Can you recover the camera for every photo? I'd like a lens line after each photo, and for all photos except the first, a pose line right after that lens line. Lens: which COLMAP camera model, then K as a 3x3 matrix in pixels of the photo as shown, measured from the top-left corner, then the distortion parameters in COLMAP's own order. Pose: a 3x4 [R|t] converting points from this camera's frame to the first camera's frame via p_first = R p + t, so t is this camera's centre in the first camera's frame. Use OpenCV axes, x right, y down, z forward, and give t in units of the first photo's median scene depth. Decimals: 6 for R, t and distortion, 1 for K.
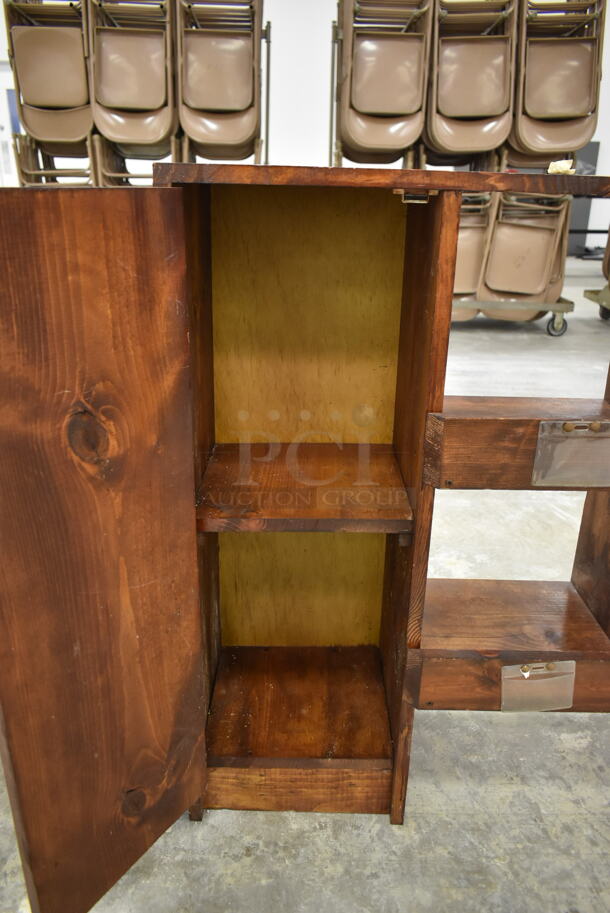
lens RADIAL K [[695.9, 0, 305.6], [0, 695.9, 454.4], [0, 0, 1]] dist [-0.025451, 0.009653]
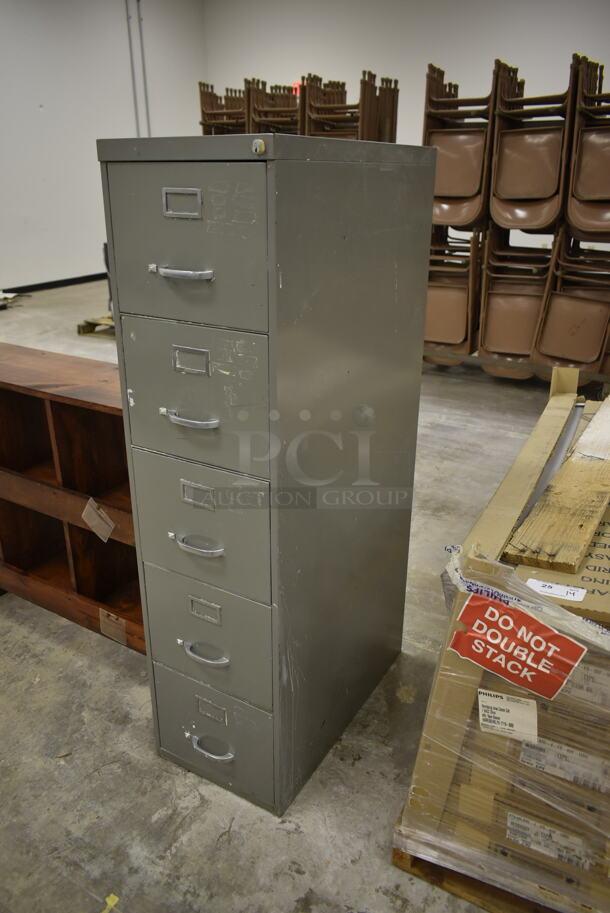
lens RADIAL K [[695.9, 0, 303.3], [0, 695.9, 455.9], [0, 0, 1]] dist [-0.025451, 0.009653]
pose [[0.850230, 0.180375, -0.494544, 2.186816], [-0.177434, 0.982685, 0.053366, -0.318280], [0.495607, 0.042376, 0.867512, -0.453519]]
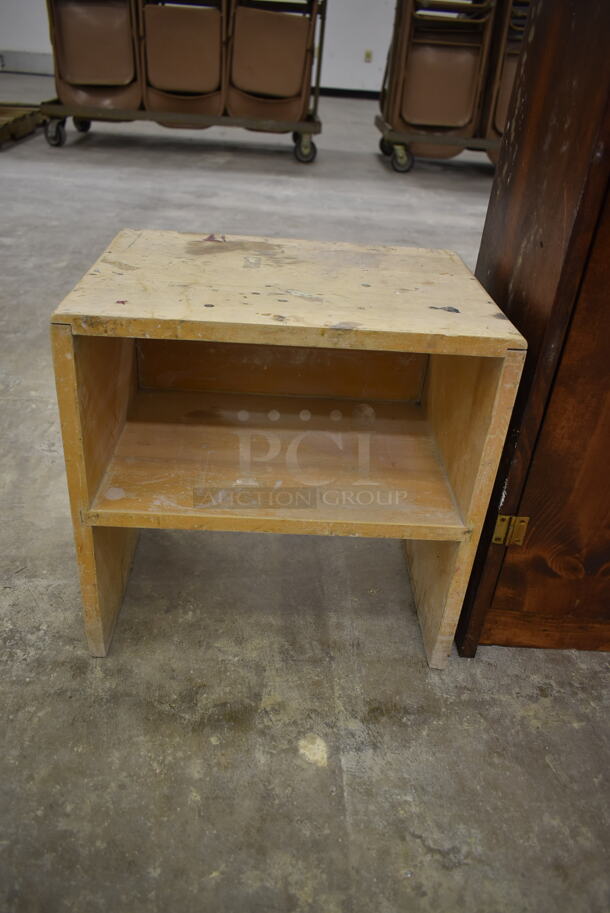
lens RADIAL K [[695.9, 0, 306.6], [0, 695.9, 452.9], [0, 0, 1]] dist [-0.025451, 0.009653]
pose [[0.998396, 0.039434, 0.040616, -0.407814], [-0.045742, 0.984658, 0.168393, 0.155705], [-0.033352, -0.169981, 0.984883, 0.222847]]
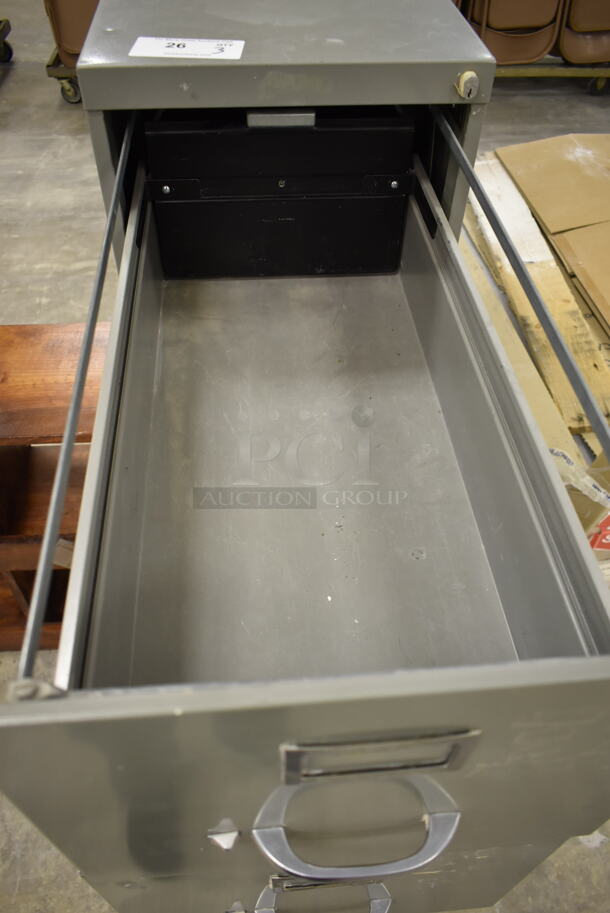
lens RADIAL K [[695.9, 0, 307.4], [0, 695.9, 458.6], [0, 0, 1]] dist [-0.025451, 0.009653]
pose [[0.997893, -0.051114, 0.039961, 1.324278], [0.027639, 0.892129, 0.450935, -0.703483], [-0.058699, -0.448881, 0.891662, -0.293311]]
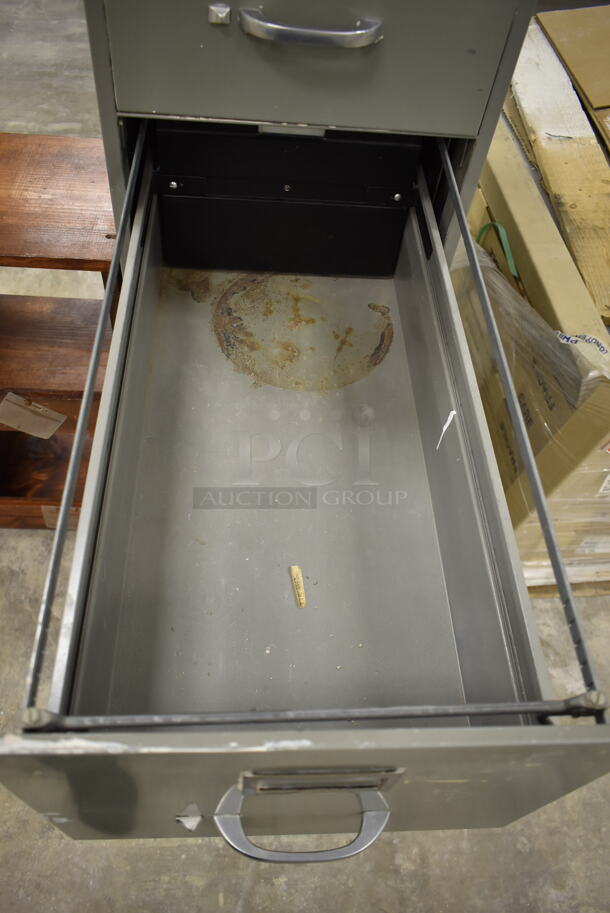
lens RADIAL K [[695.9, 0, 307.4], [0, 695.9, 458.6], [0, 0, 1]] dist [-0.025451, 0.009653]
pose [[0.997330, 0.019591, 0.070345, 1.307942], [-0.054456, 0.841344, 0.537750, -0.538949], [-0.048649, -0.540146, 0.840164, -0.195671]]
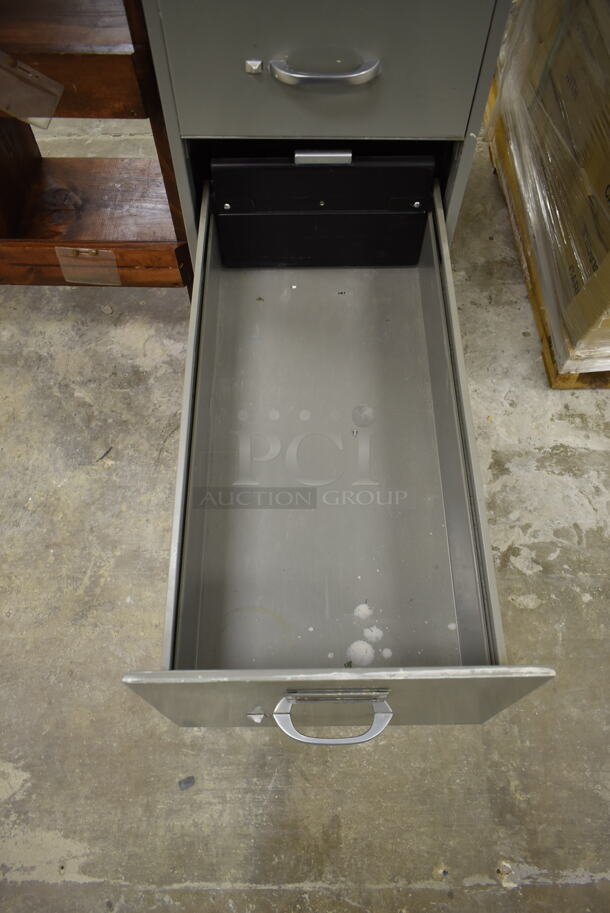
lens RADIAL K [[695.9, 0, 307.1], [0, 695.9, 458.8], [0, 0, 1]] dist [-0.025451, 0.009653]
pose [[0.999524, 0.012947, -0.028019, 1.335907], [0.008458, 0.758147, 0.652028, -0.191051], [0.029685, -0.651955, 0.757677, -0.158750]]
